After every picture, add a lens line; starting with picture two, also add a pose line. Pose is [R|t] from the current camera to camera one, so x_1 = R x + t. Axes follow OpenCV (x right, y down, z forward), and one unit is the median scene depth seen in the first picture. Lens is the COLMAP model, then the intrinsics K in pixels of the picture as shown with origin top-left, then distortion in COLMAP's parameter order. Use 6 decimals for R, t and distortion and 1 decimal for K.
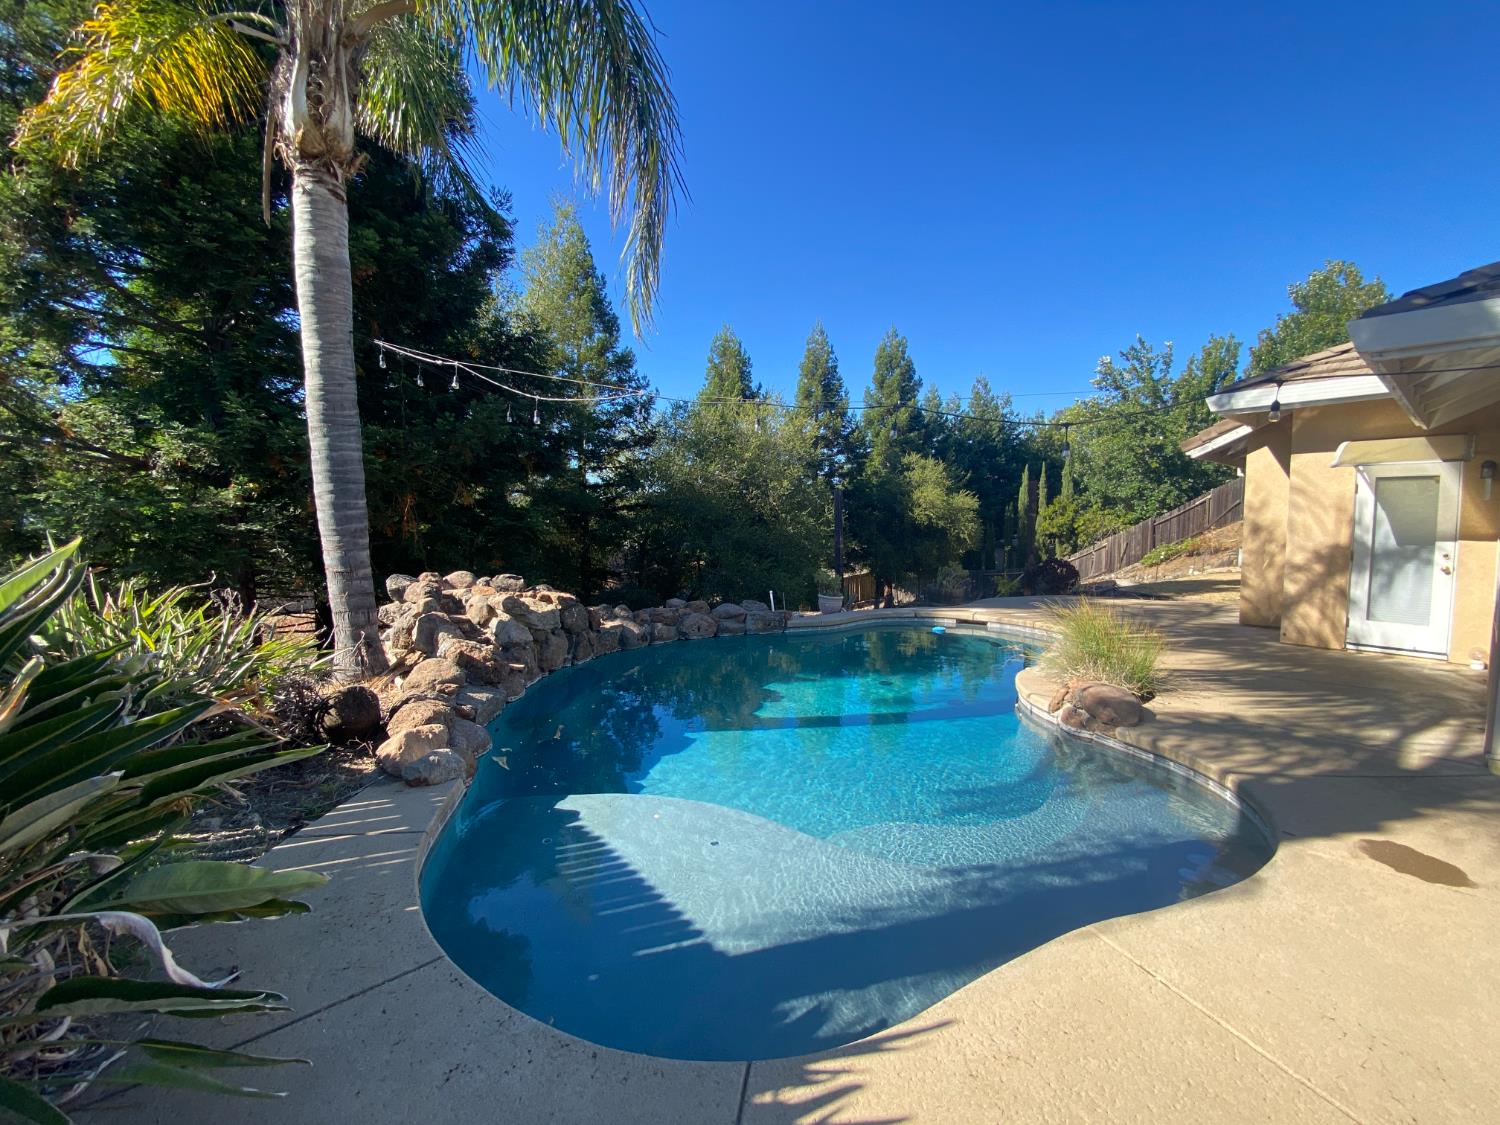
lens RADIAL K [[611.0, 0, 747.3], [0, 611.0, 561.2], [0, 0, 1]] dist [0.035677, -0.025210]
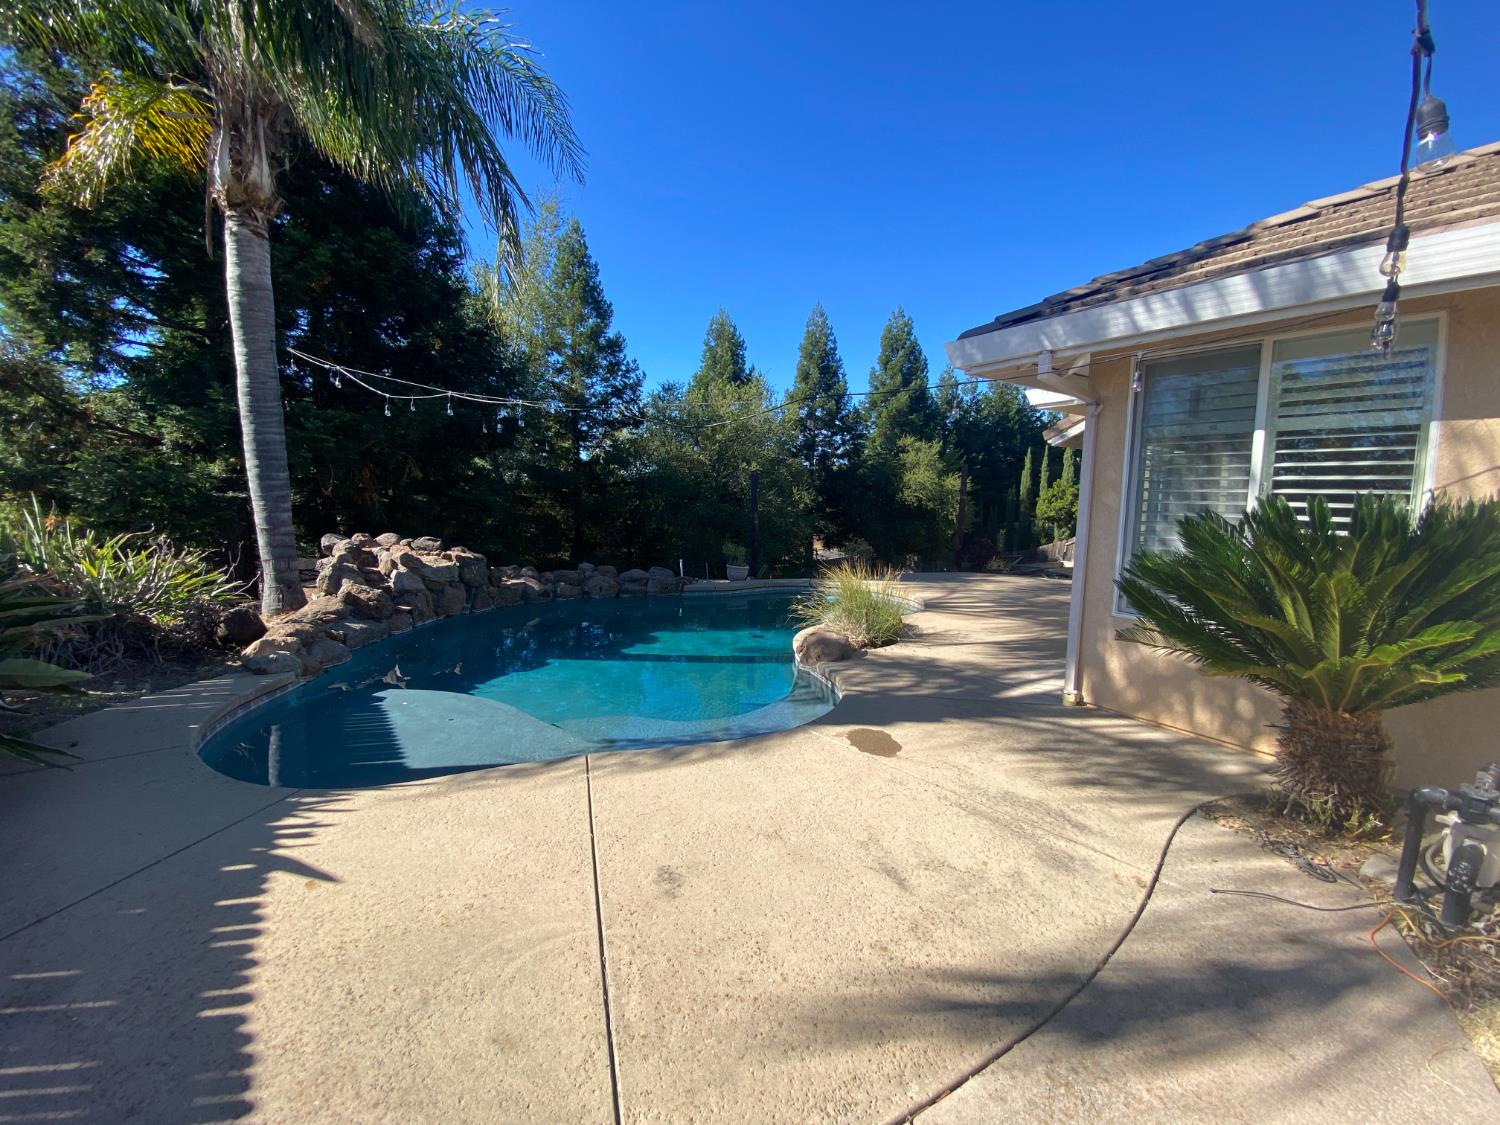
lens RADIAL K [[607.2, 0, 743.1], [0, 607.2, 567.2], [0, 0, 1]] dist [0.027032, -0.024639]
pose [[0.996747, 0.027020, -0.075923, 0.111055], [-0.023592, 0.998677, 0.045699, 0.003923], [0.077058, -0.043759, 0.996066, -0.051344]]
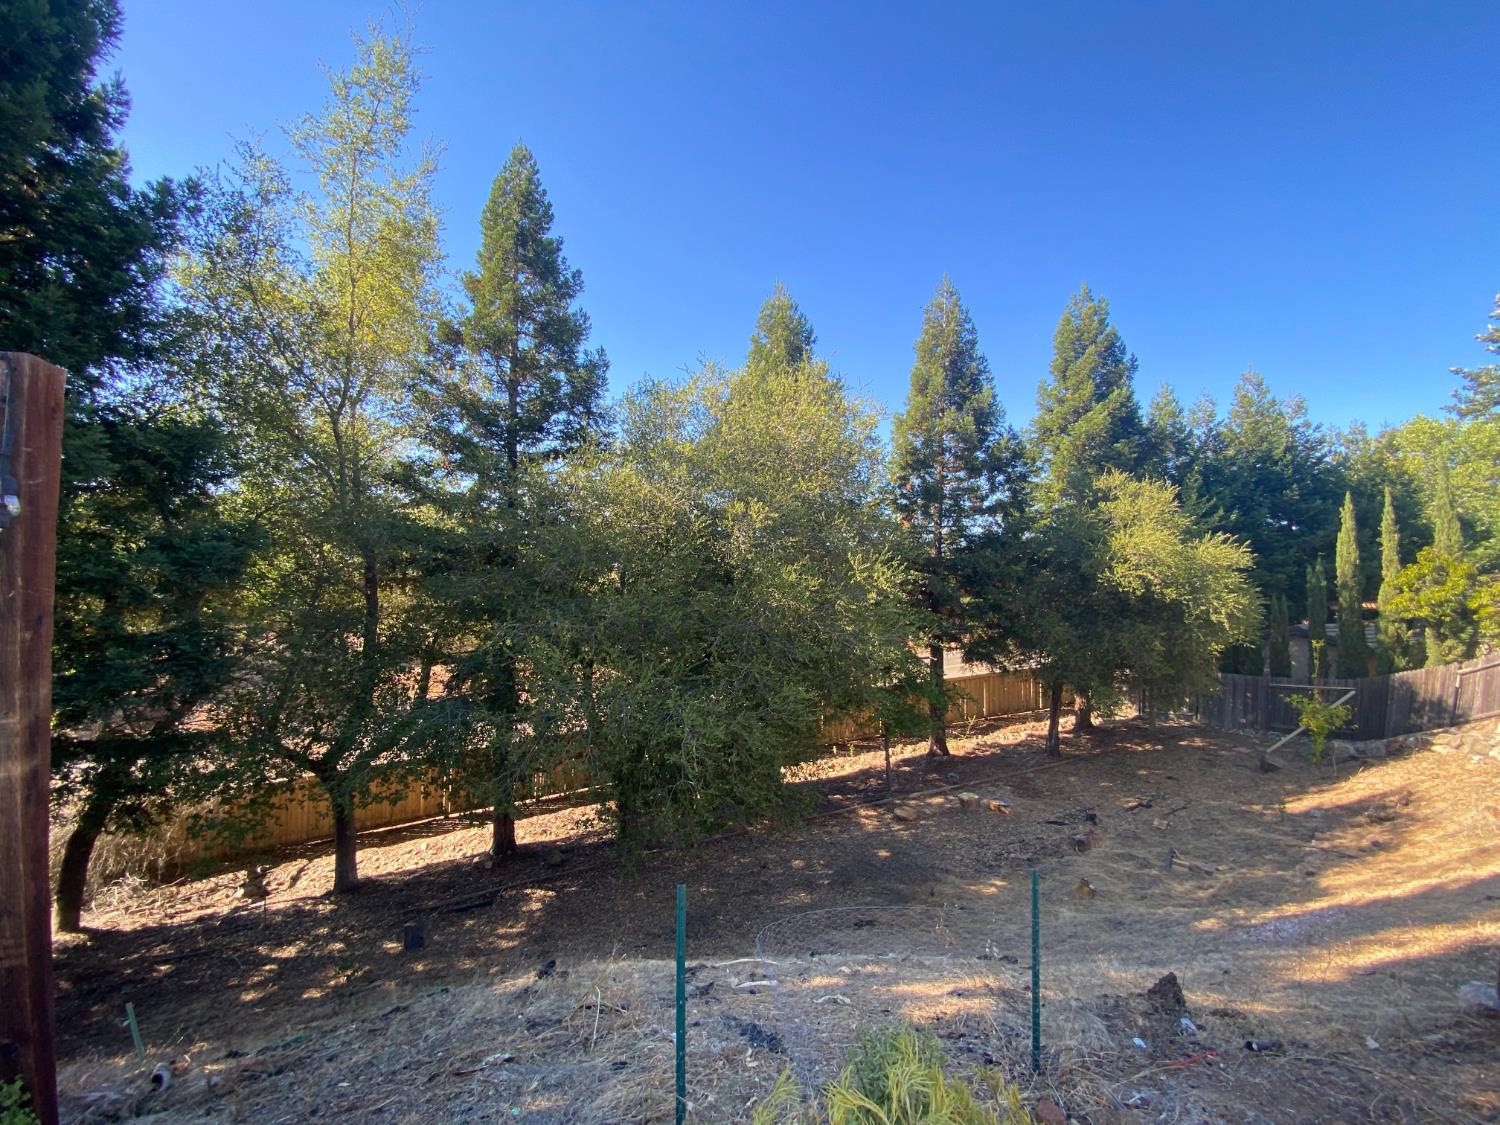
lens RADIAL K [[622.7, 0, 737.6], [0, 622.7, 558.2], [0, 0, 1]] dist [0.007699, -0.015610]
pose [[0.944722, 0.011886, -0.327656, 0.178342], [-0.044562, 0.994724, -0.092402, -0.033060], [0.324829, 0.101895, 0.940268, 0.474223]]
